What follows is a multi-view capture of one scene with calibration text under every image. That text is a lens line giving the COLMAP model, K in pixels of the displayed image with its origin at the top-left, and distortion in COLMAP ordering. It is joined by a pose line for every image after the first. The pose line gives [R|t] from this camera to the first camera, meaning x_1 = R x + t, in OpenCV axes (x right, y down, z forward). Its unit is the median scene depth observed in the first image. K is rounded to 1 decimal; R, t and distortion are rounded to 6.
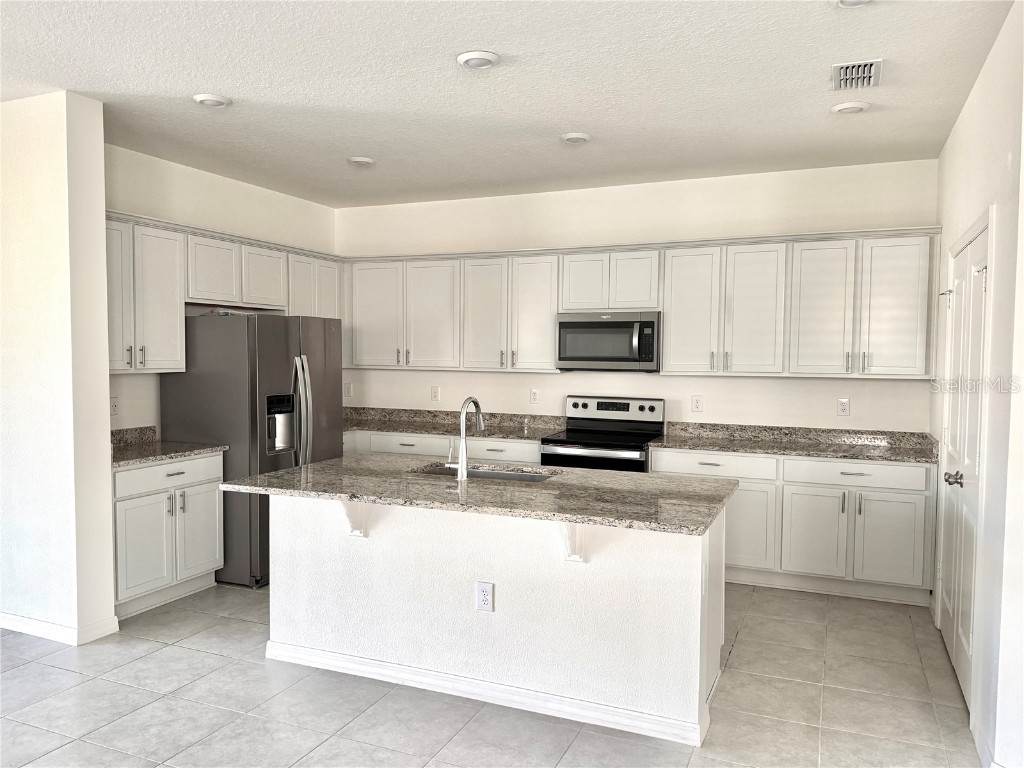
lens RADIAL K [[721.3, 0, 511.1], [0, 721.3, 401.7], [0, 0, 1]] dist [0.039298, -0.039970]
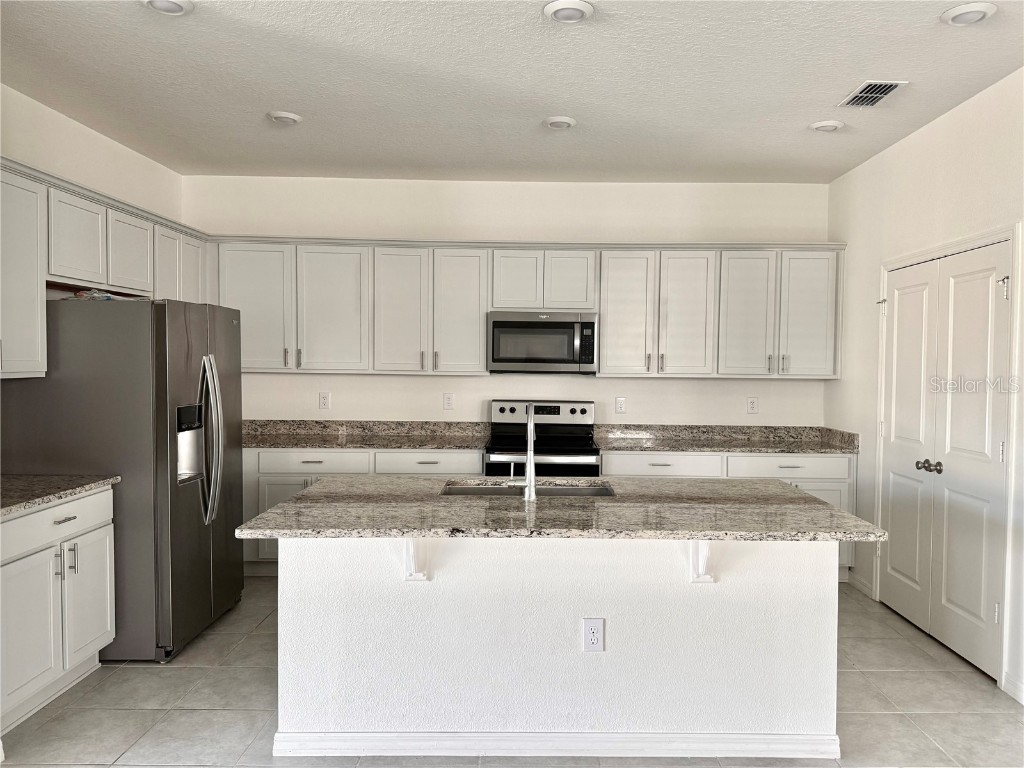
lens RADIAL K [[721.3, 0, 522.1], [0, 721.3, 396.0], [0, 0, 1]] dist [0.039298, -0.039970]
pose [[0.921374, -0.017316, 0.388290, -0.304161], [0.021914, 0.999732, -0.007415, -0.006953], [-0.388058, 0.015340, 0.921507, 0.157387]]
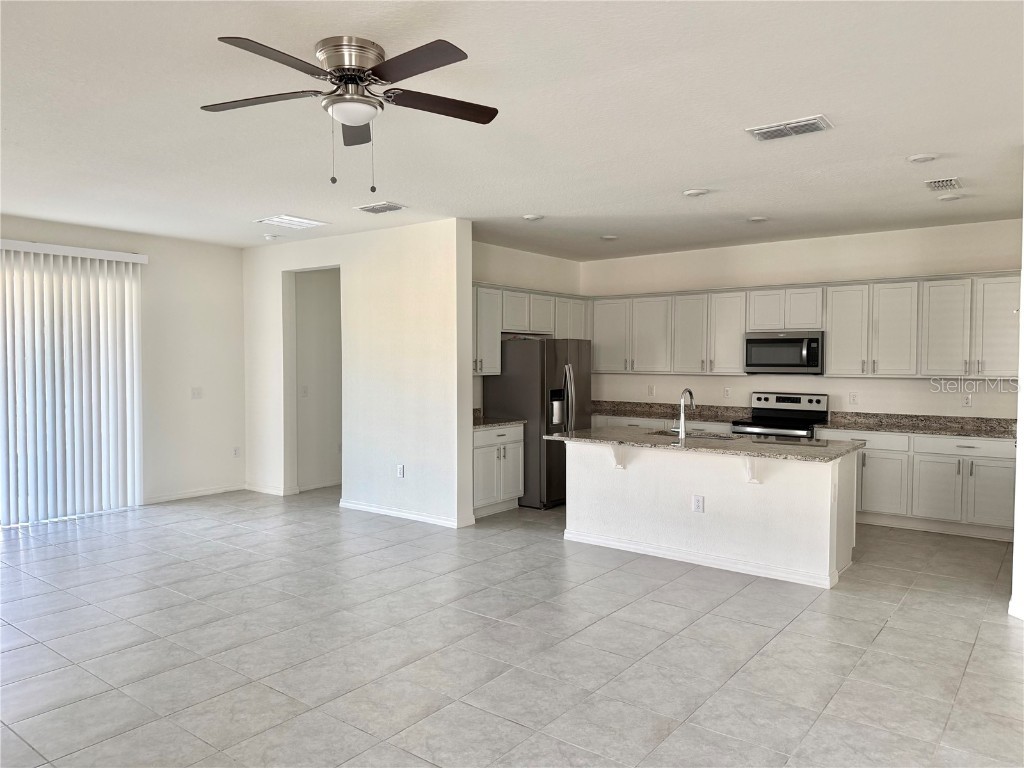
lens RADIAL K [[721.3, 0, 501.7], [0, 721.3, 381.4], [0, 0, 1]] dist [0.039298, -0.039970]
pose [[0.964259, 0.002281, -0.264953, -0.021820], [-0.012051, 0.999306, -0.035255, 0.031661], [0.264688, 0.037188, 0.963617, -0.560777]]
